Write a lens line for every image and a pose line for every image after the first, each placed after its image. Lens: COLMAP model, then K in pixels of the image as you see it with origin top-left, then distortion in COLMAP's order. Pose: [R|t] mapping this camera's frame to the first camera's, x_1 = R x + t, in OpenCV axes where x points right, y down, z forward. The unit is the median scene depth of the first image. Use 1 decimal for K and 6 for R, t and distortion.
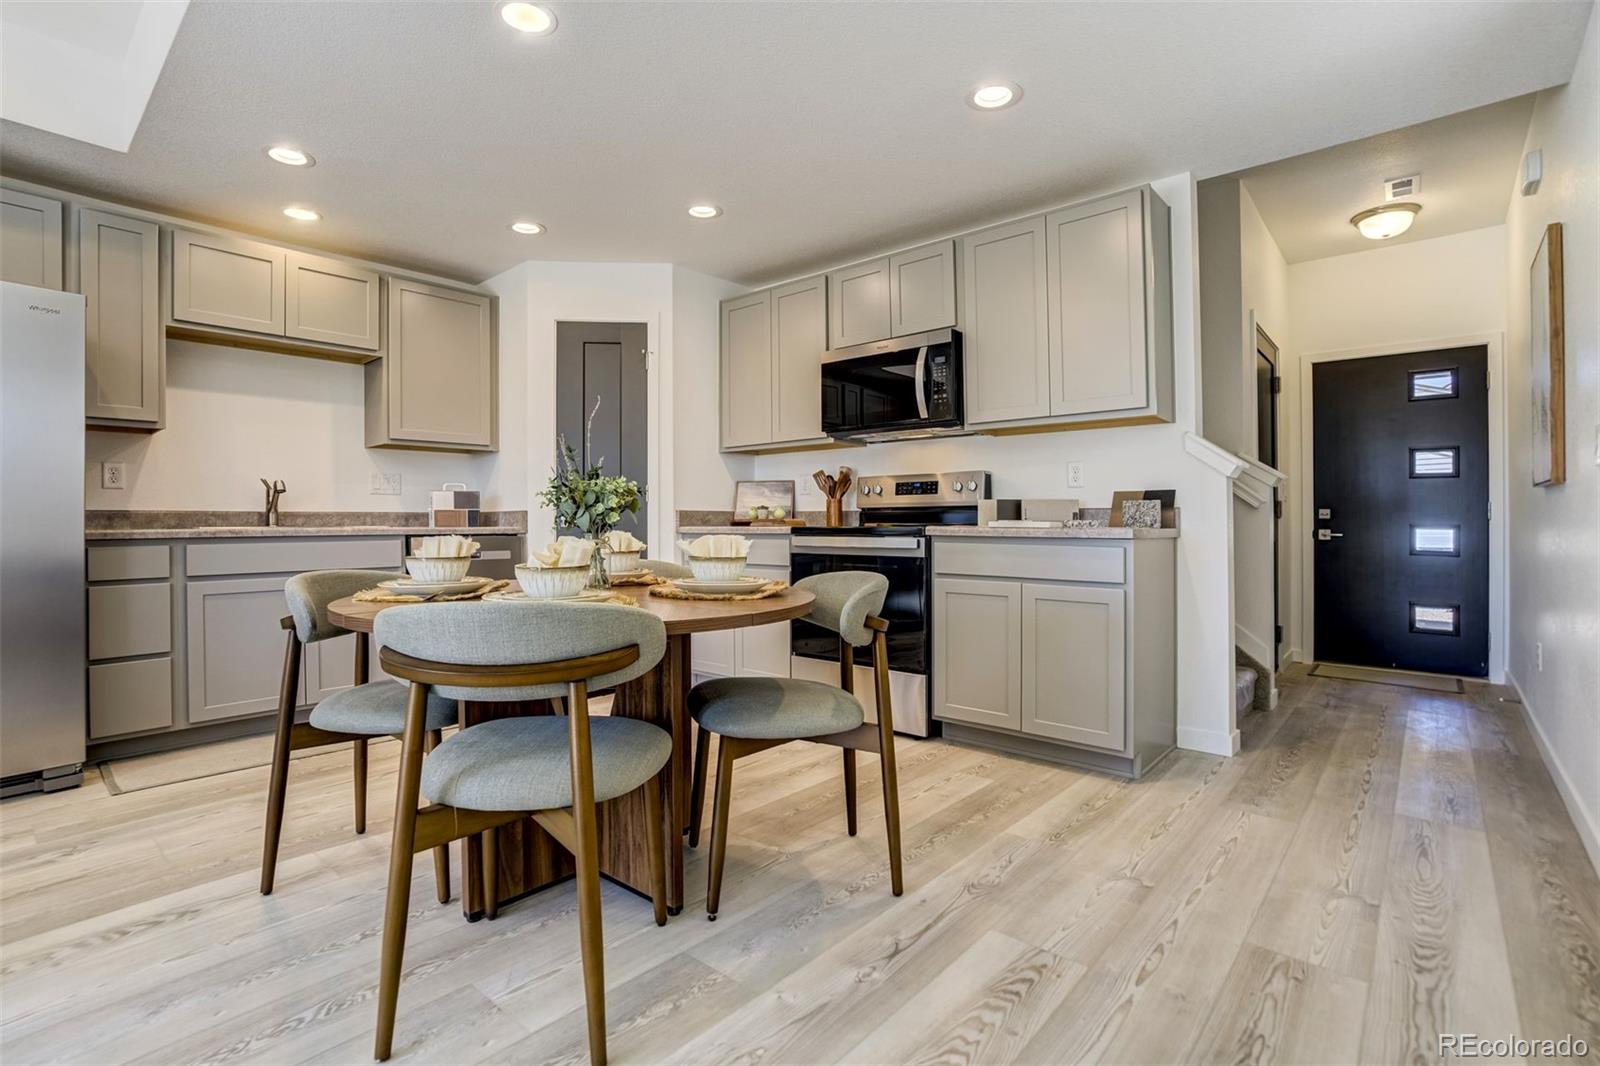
lens RADIAL K [[746.0, 0, 812.7], [0, 746.0, 531.0], [0, 0, 1]] dist [-0.037735, 0.013553]
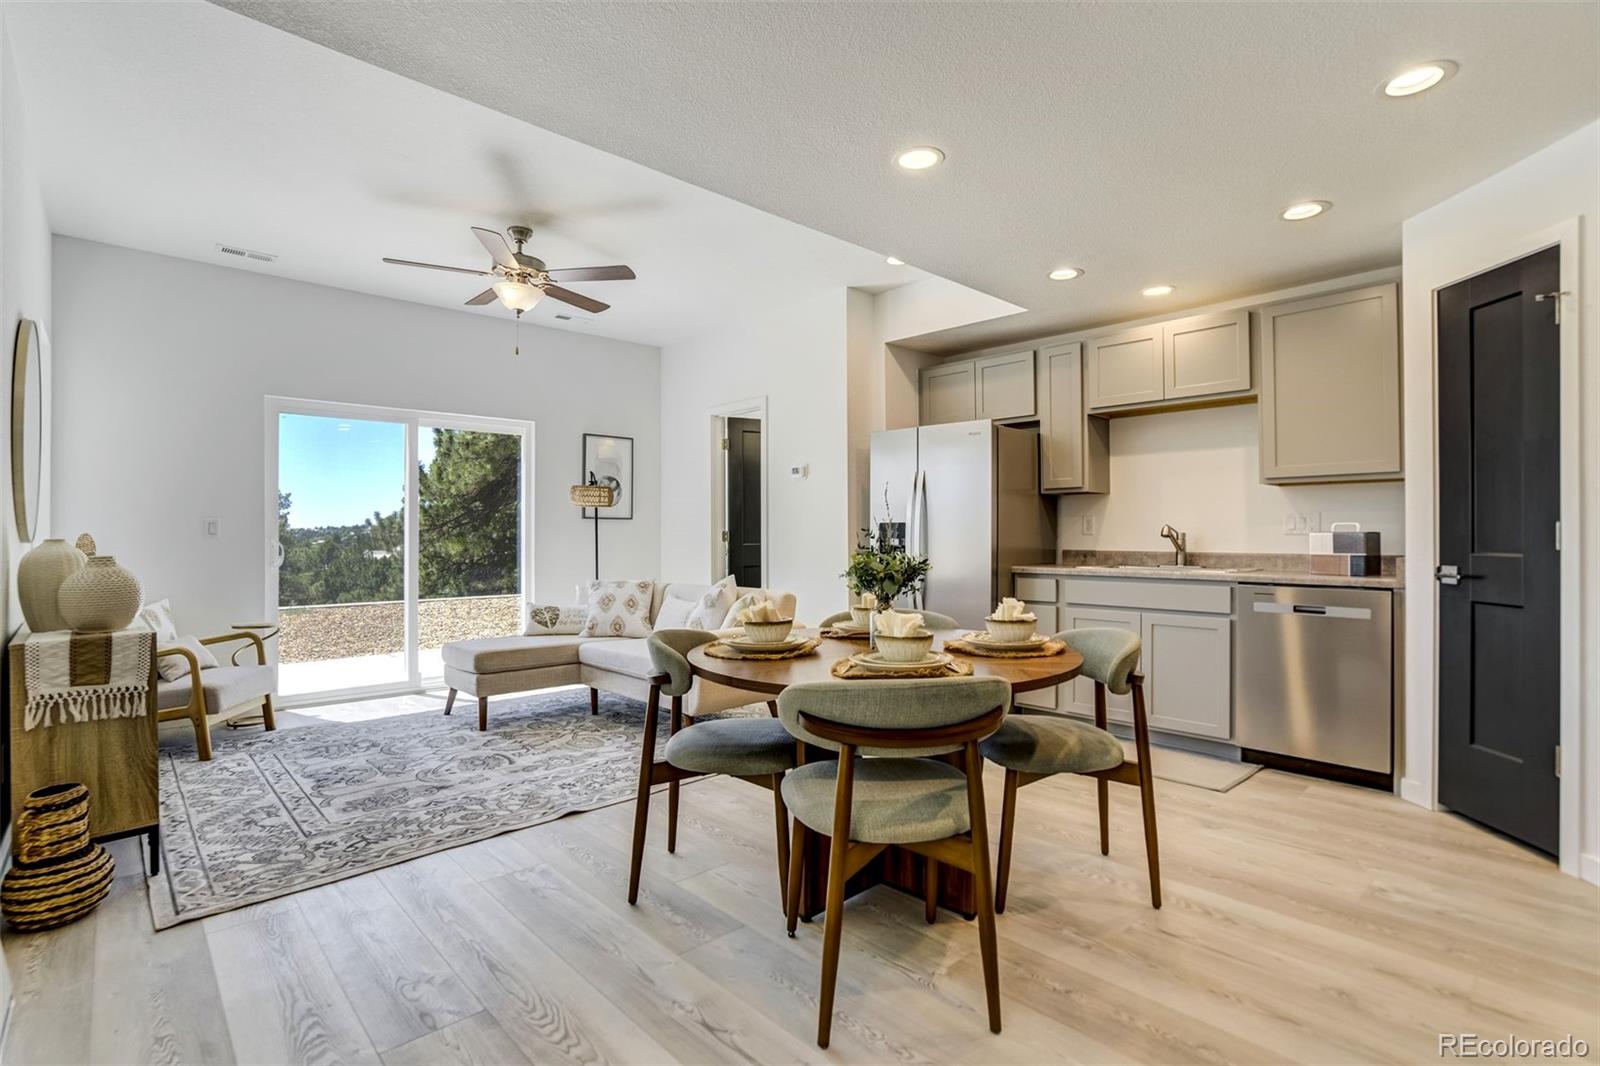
lens RADIAL K [[746.0, 0, 749.6], [0, 746.0, 521.1], [0, 0, 1]] dist [-0.037735, 0.013553]
pose [[-0.159332, -0.009341, -0.987181, 0.455122], [-0.006060, 0.999946, -0.008483, -0.057824], [0.987206, 0.004631, -0.159380, 0.495035]]
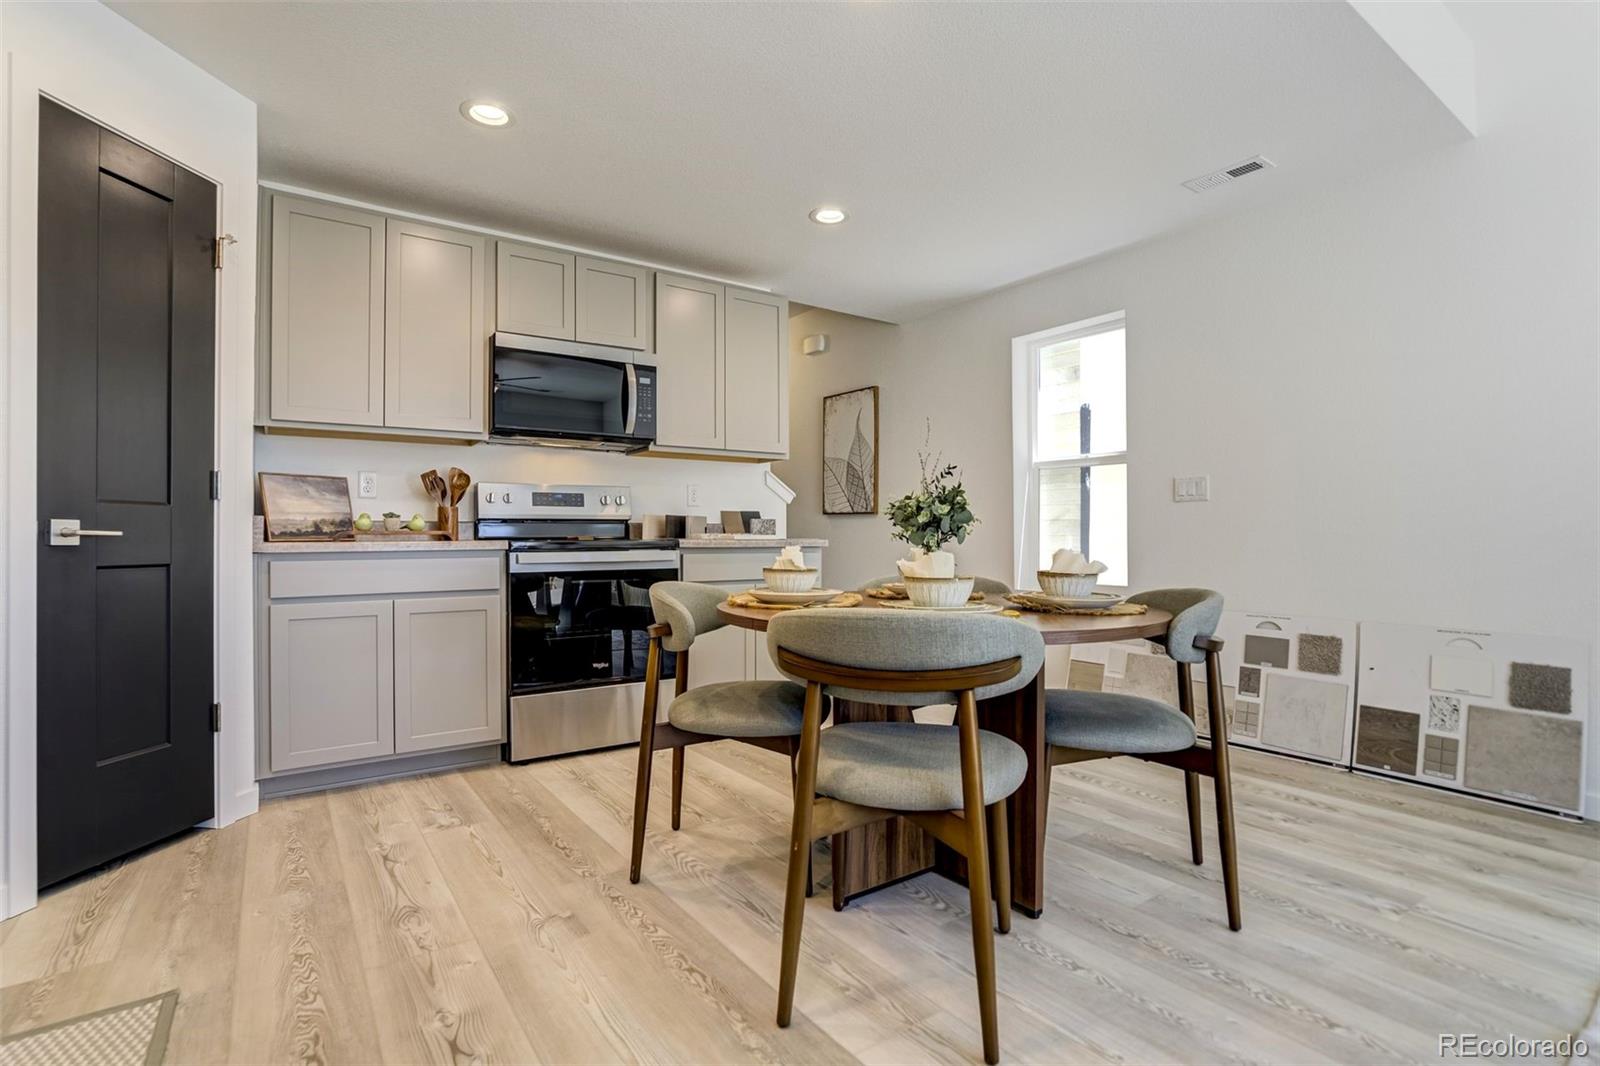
lens RADIAL K [[746.0, 0, 791.9], [0, 746.0, 533.9], [0, 0, 1]] dist [-0.037735, 0.013553]
pose [[0.260572, 0.000194, 0.965454, -0.688601], [0.010547, 0.999940, -0.003047, -0.007671], [-0.965397, 0.010977, 0.260554, 0.463403]]
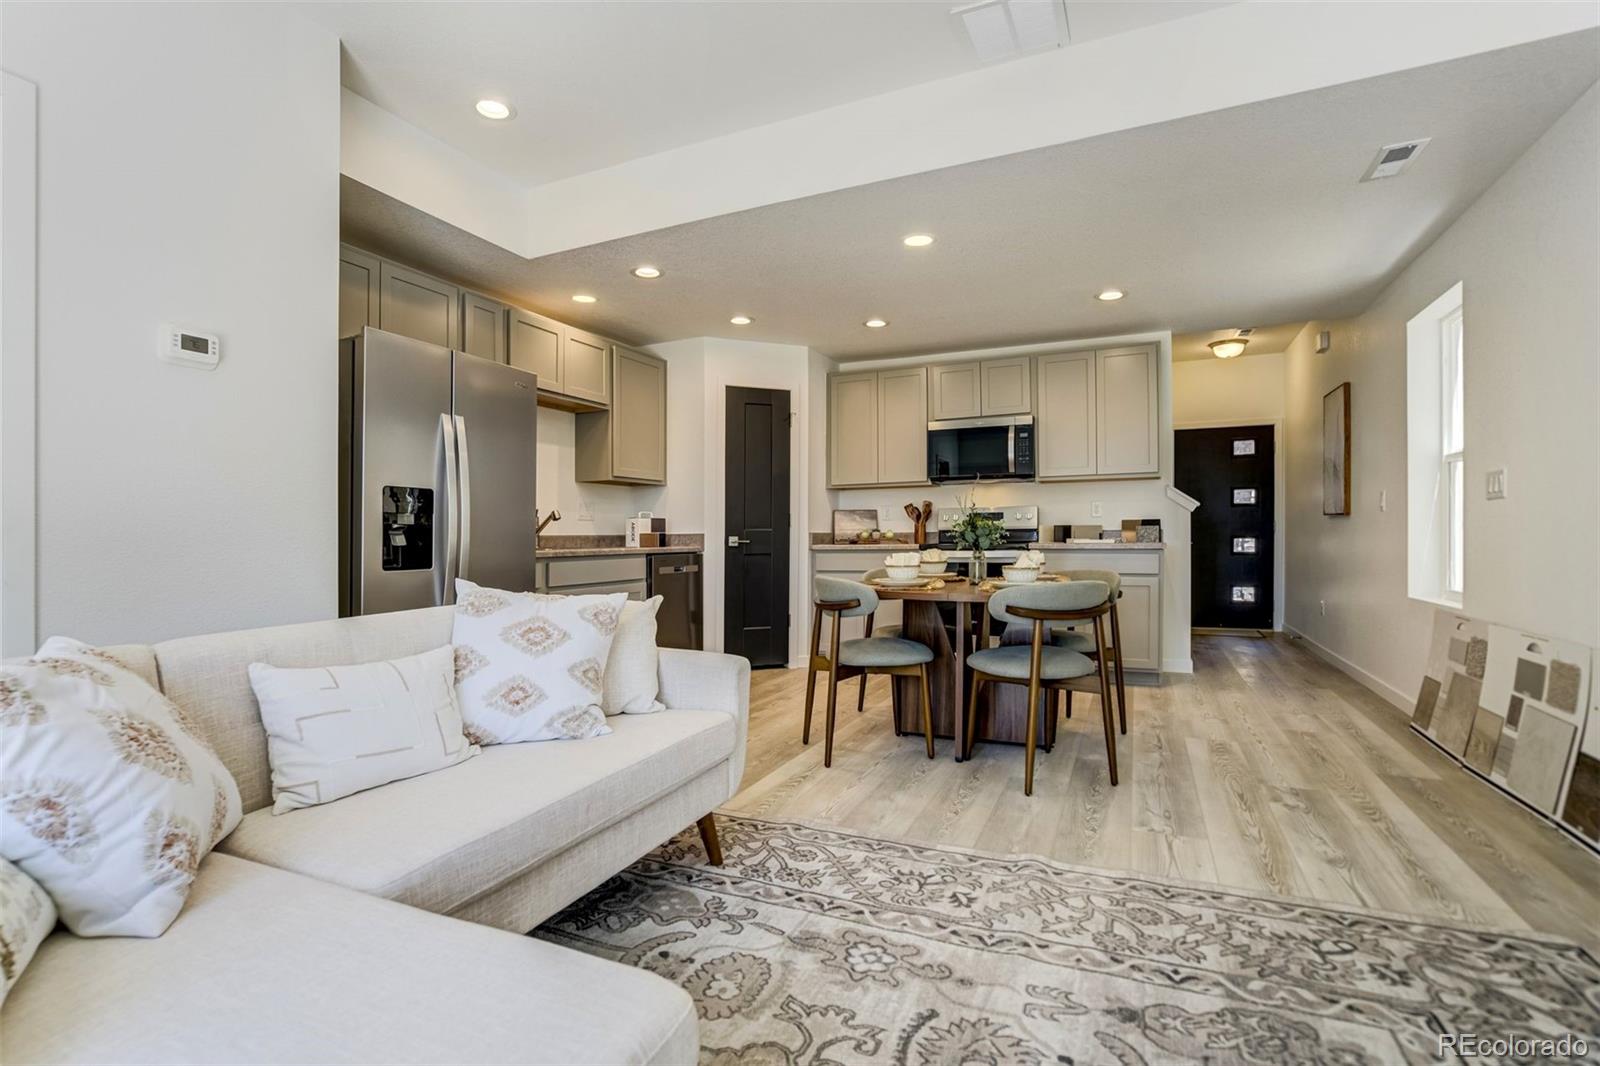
lens RADIAL K [[746.0, 0, 838.7], [0, 746.0, 543.1], [0, 0, 1]] dist [-0.037735, 0.013553]
pose [[0.952153, -0.011222, 0.305415, -0.574558], [0.012432, 0.999921, -0.002017, -0.006529], [-0.305368, 0.005718, 0.952217, -0.297312]]
